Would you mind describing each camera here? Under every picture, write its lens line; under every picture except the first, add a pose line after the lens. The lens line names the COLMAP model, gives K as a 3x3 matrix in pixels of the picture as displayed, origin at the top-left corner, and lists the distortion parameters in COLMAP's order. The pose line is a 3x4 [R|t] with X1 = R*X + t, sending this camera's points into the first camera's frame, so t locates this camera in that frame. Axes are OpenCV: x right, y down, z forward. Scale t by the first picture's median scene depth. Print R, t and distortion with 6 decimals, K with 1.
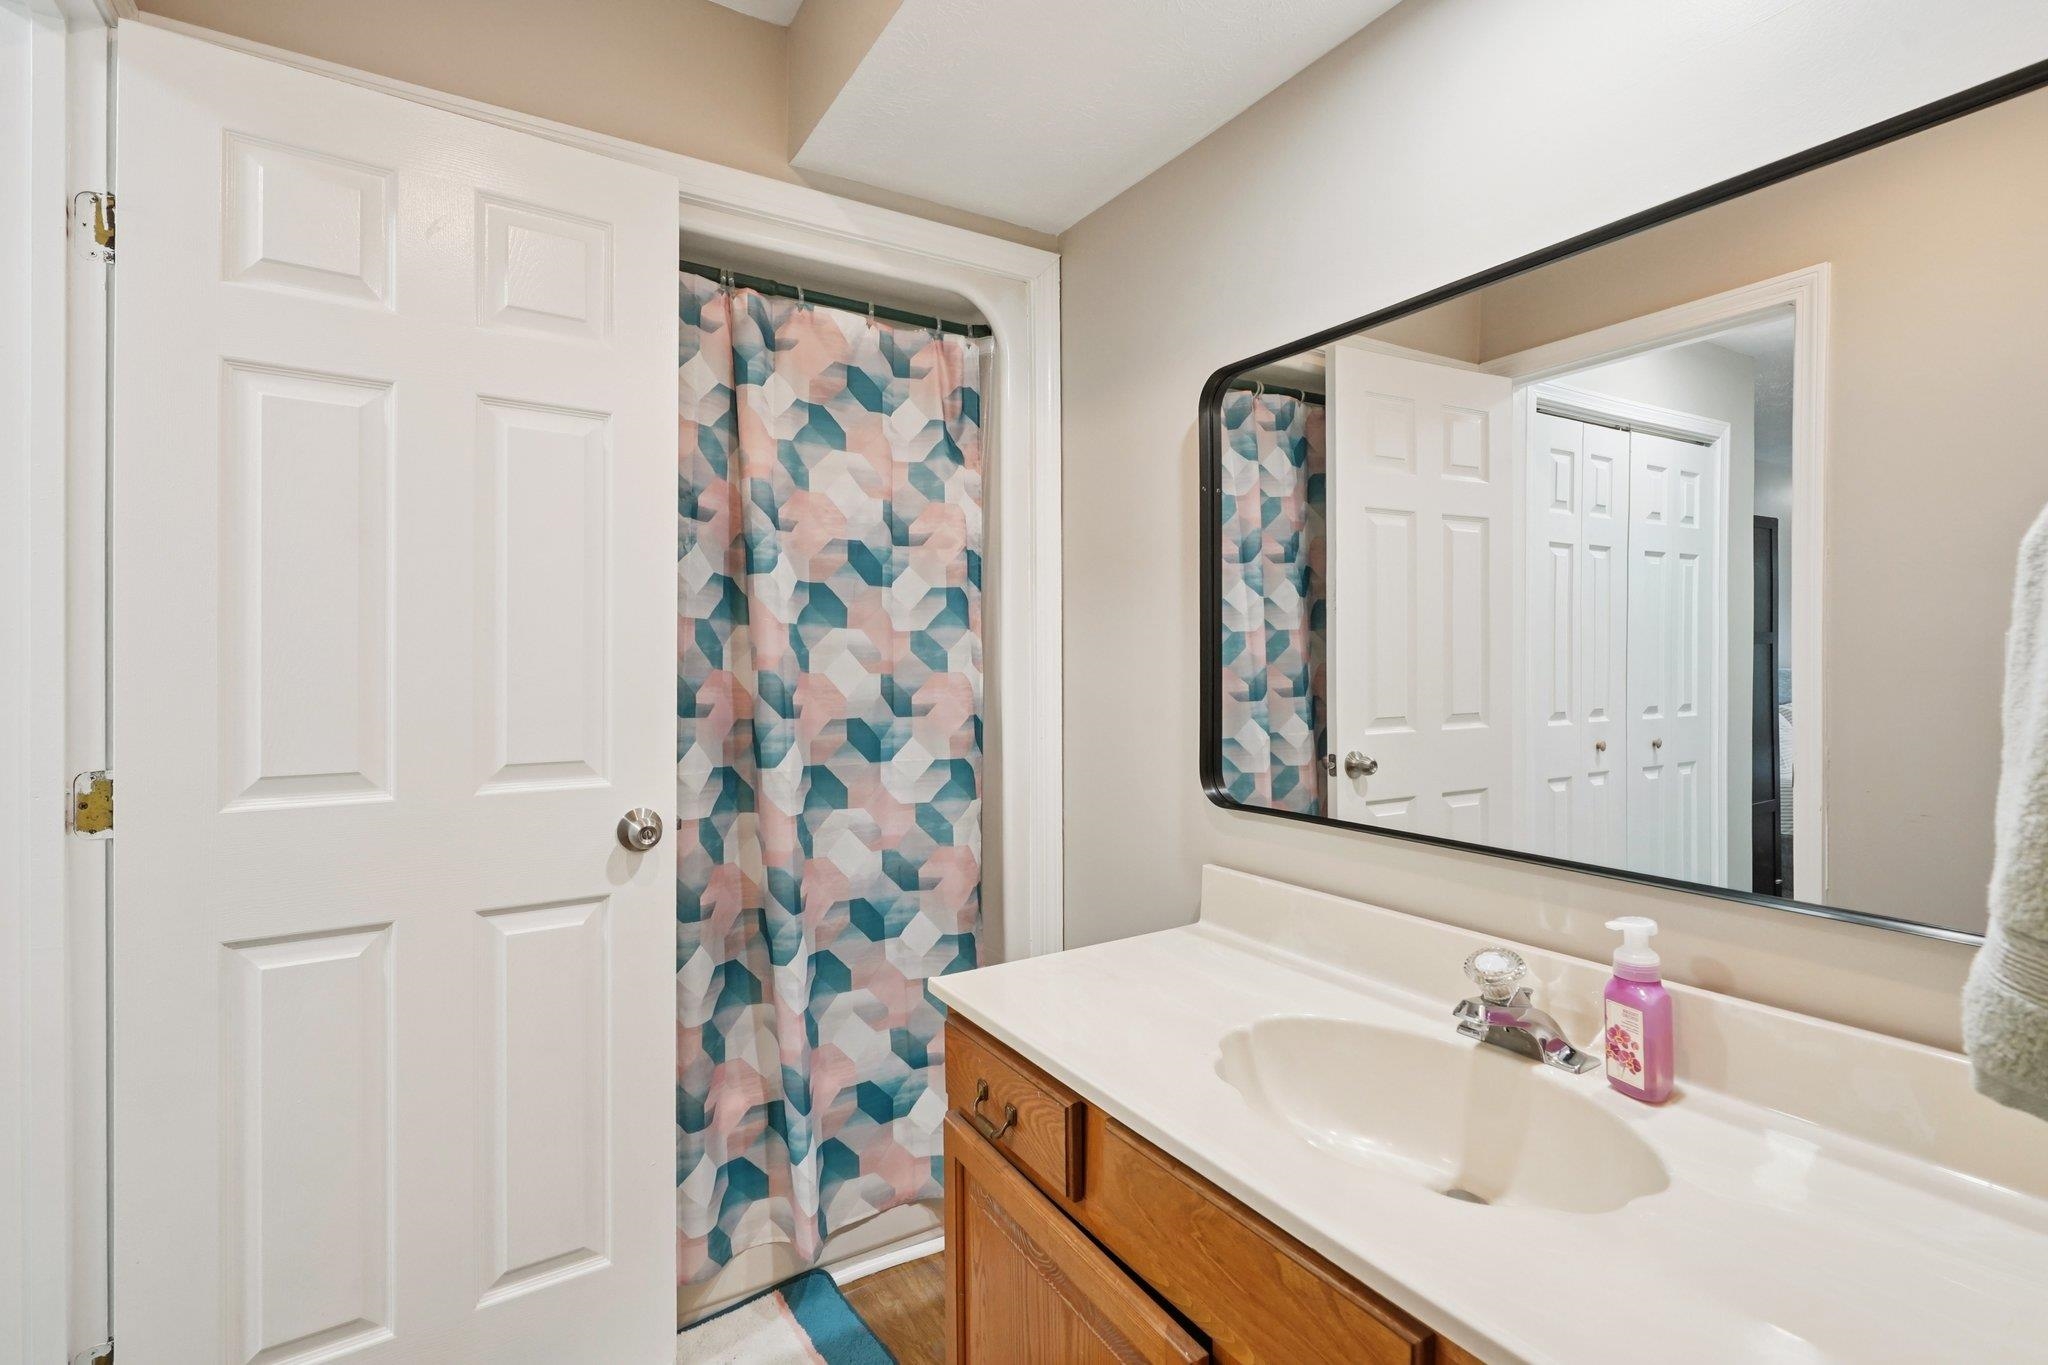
lens RADIAL K [[936.3, 0, 1009.0], [0, 936.3, 678.2], [0, 0, 1]] dist [-0.009926, 0.001538]
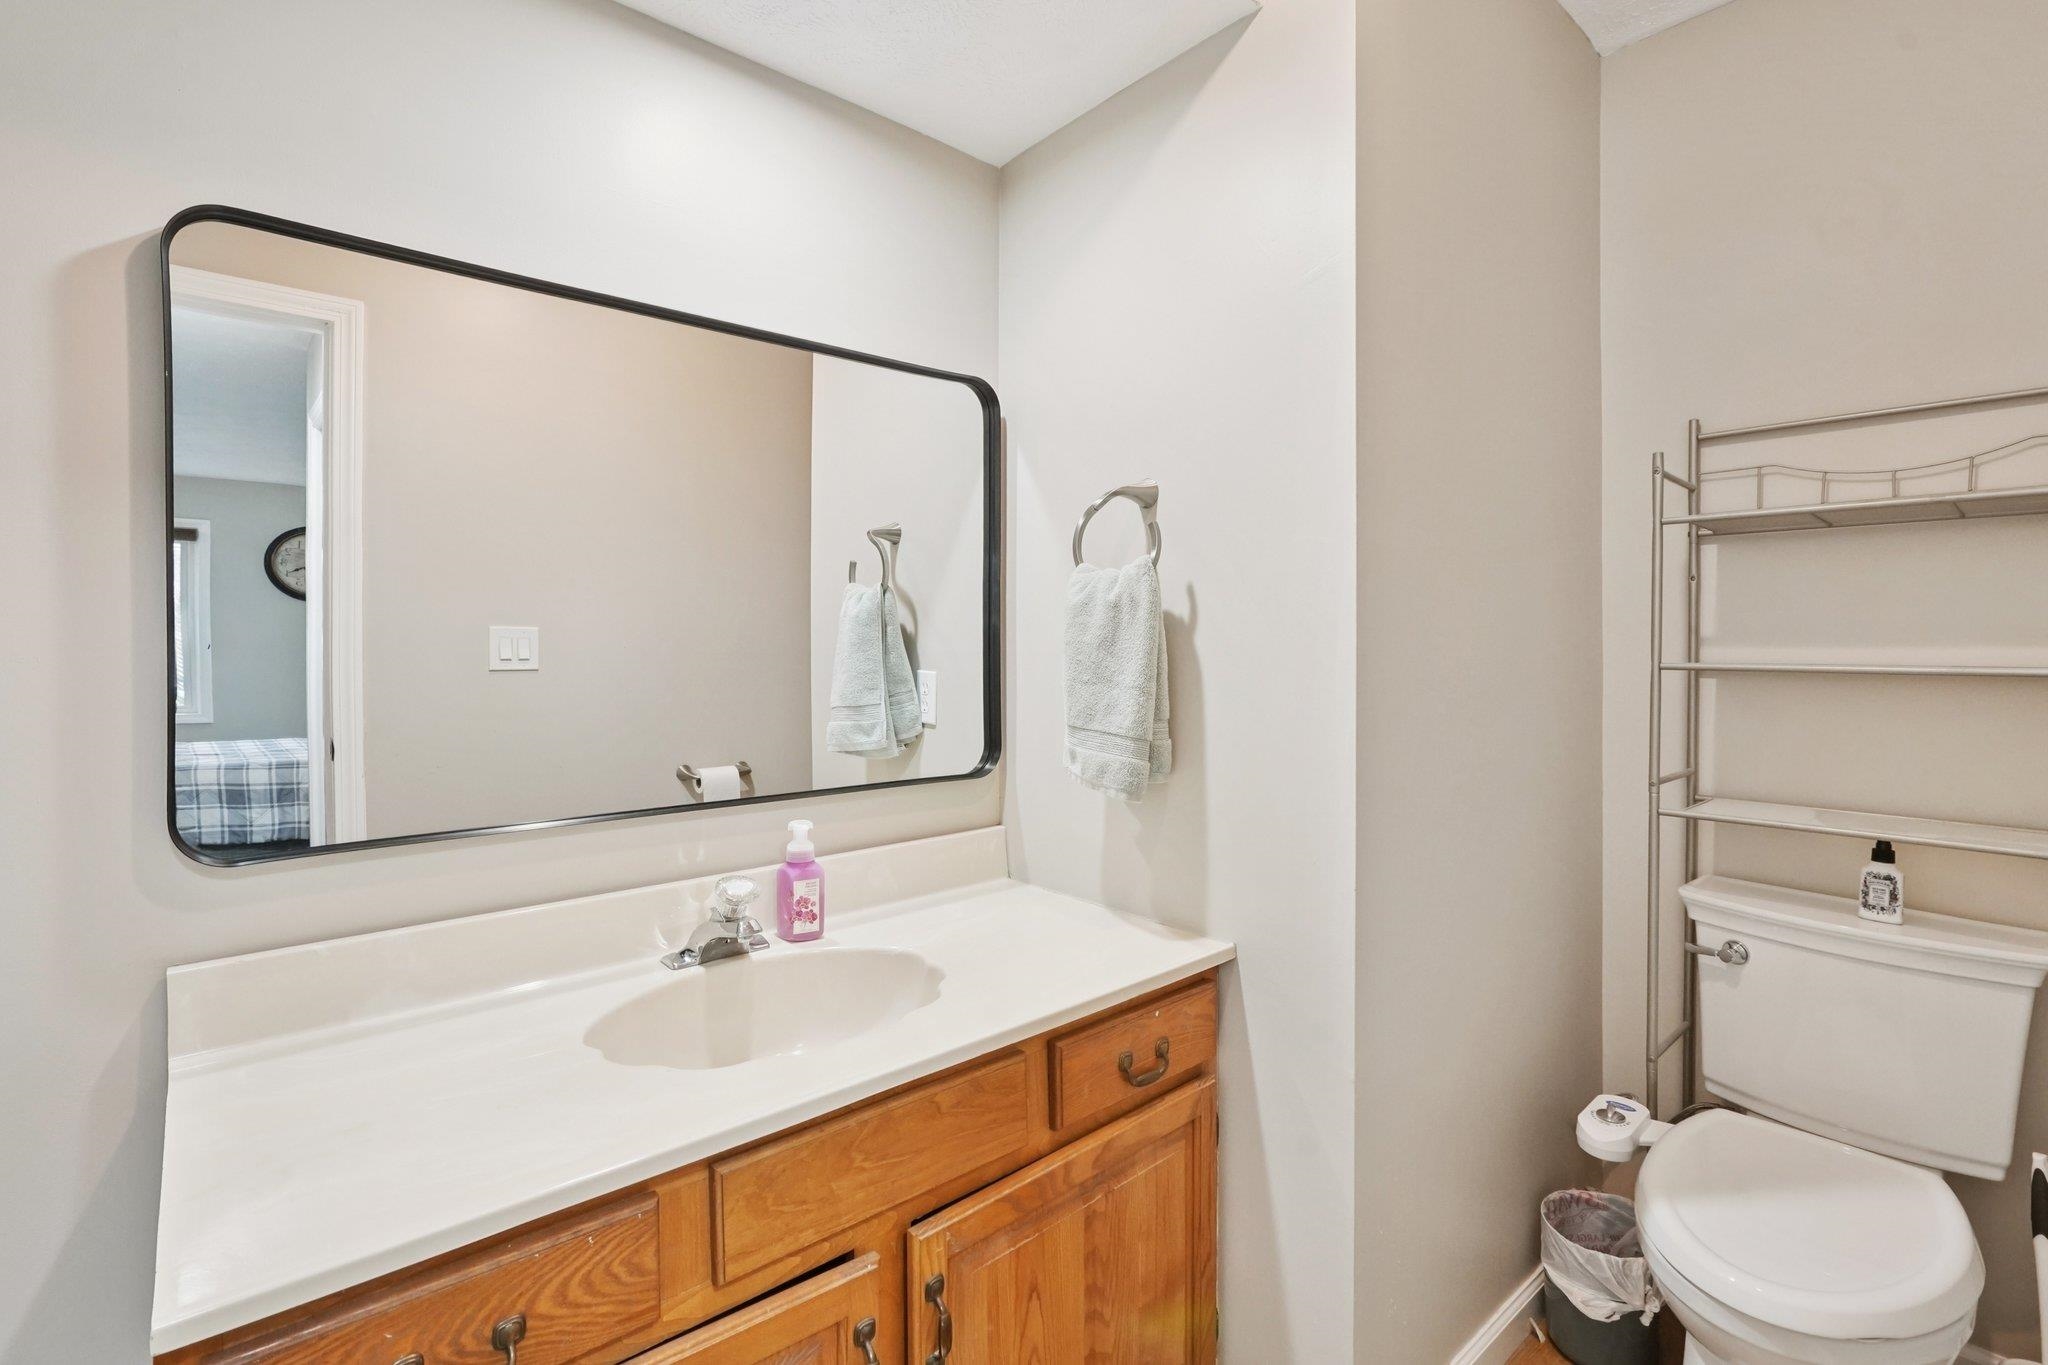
lens RADIAL K [[936.3, 0, 1009.8], [0, 936.3, 669.2], [0, 0, 1]] dist [-0.009926, 0.001538]
pose [[-0.187459, -0.008397, 0.982237, -0.769047], [0.013339, 0.999849, 0.011094, 0.001781], [-0.982182, 0.015182, -0.187318, 0.855669]]
